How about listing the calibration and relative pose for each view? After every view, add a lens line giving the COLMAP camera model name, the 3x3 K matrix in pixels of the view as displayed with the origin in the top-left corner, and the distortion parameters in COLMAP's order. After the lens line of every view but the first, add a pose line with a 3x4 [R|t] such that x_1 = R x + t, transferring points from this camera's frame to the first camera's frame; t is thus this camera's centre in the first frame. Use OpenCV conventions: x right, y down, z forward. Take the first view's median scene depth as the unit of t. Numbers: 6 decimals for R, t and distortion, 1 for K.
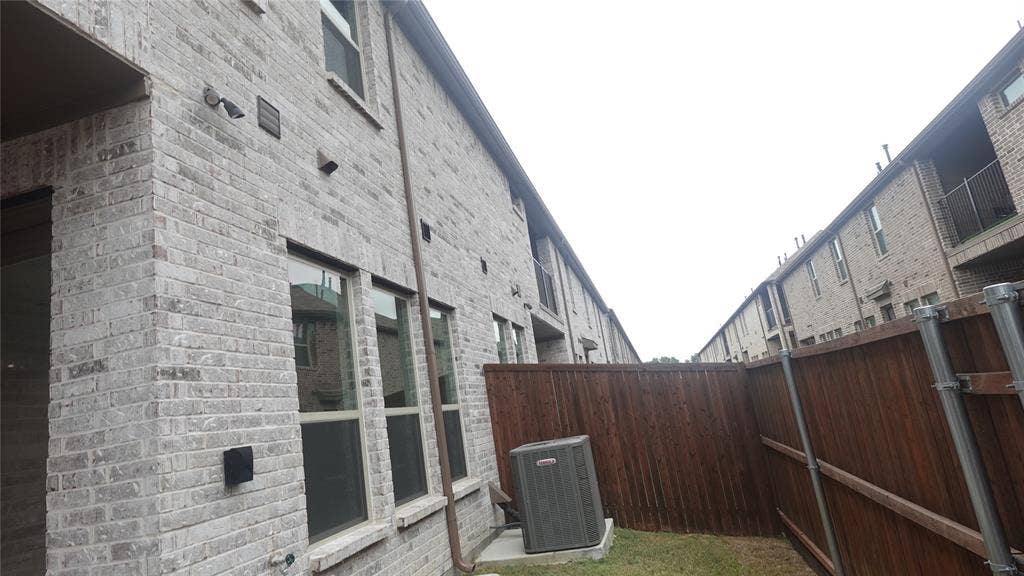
lens RADIAL K [[576.4, 0, 512.0], [0, 576.4, 288.0], [0, 0, 1]] dist [0.000091, 0.000154]
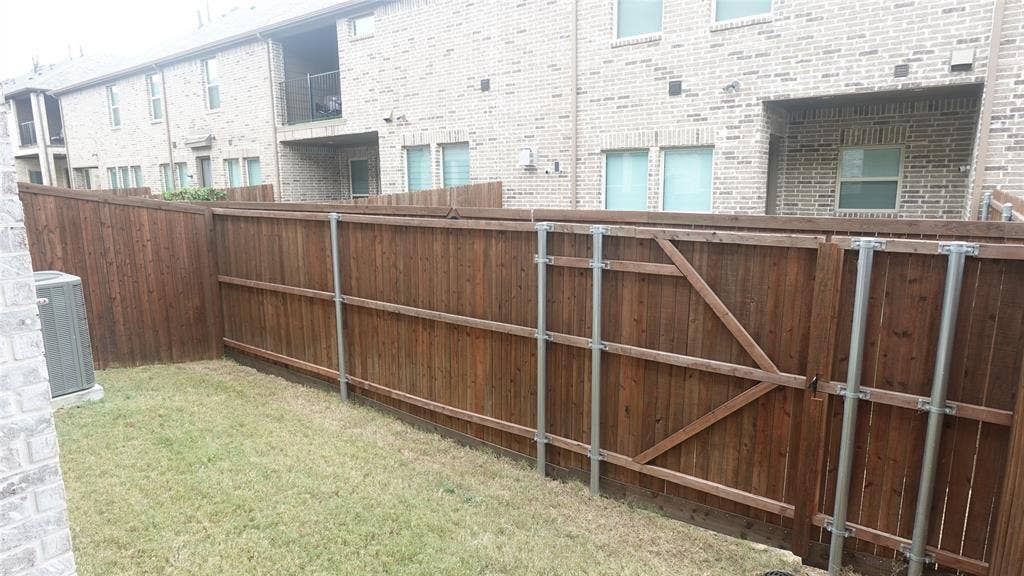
lens RADIAL K [[576.4, 0, 512.0], [0, 576.4, 288.0], [0, 0, 1]] dist [0.000091, 0.000154]
pose [[0.371219, -0.004728, 0.928533, -0.182315], [-0.252353, 0.961835, 0.105785, 0.009499], [-0.893596, -0.273588, 0.355858, 0.042390]]
